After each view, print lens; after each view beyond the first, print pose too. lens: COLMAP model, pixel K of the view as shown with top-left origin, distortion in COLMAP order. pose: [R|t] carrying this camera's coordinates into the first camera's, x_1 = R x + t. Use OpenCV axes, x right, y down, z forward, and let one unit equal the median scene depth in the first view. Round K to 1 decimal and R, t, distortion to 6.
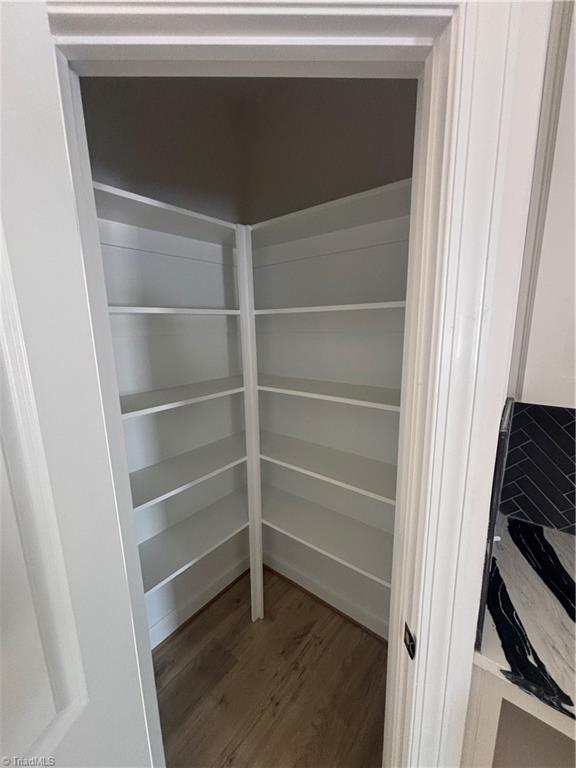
lens RADIAL K [[307.7, 0, 291.8], [0, 307.7, 384.6], [0, 0, 1]] dist [0.000603, -0.000476]
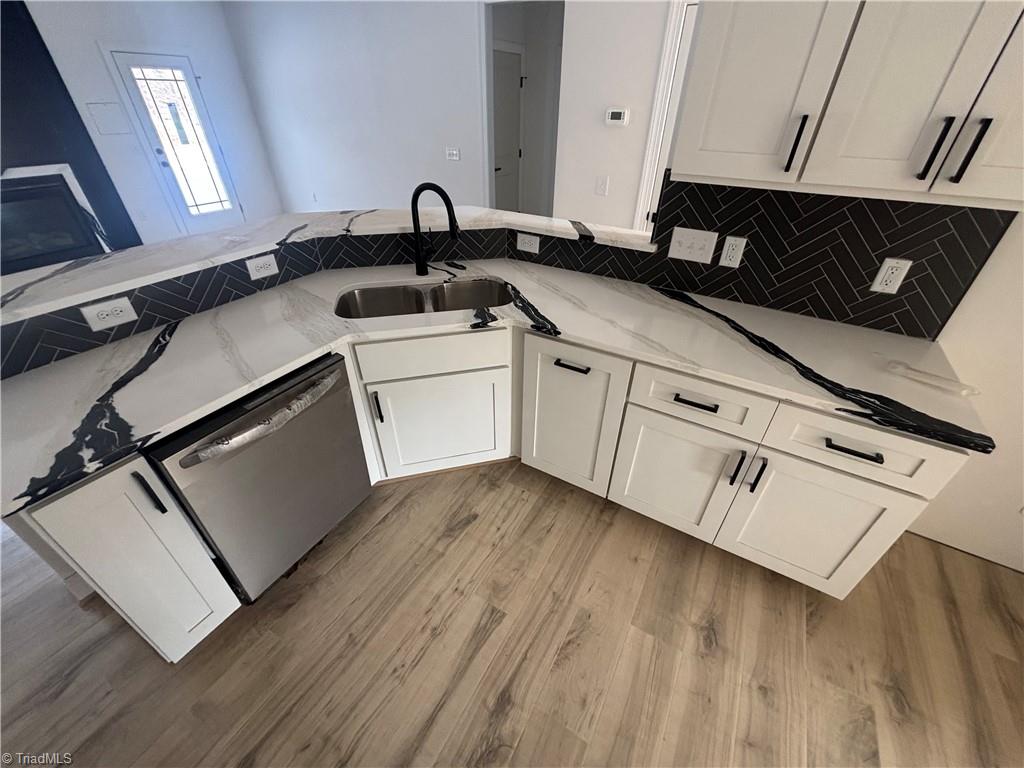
lens RADIAL K [[411.1, 0, 513.8], [0, 411.1, 384.9], [0, 0, 1]] dist [0.001490, 0.000105]
pose [[-0.991358, 0.079832, -0.104094, -0.128578], [-0.018322, 0.701469, 0.712464, -0.247912], [0.129896, 0.708215, -0.693945, 1.334649]]
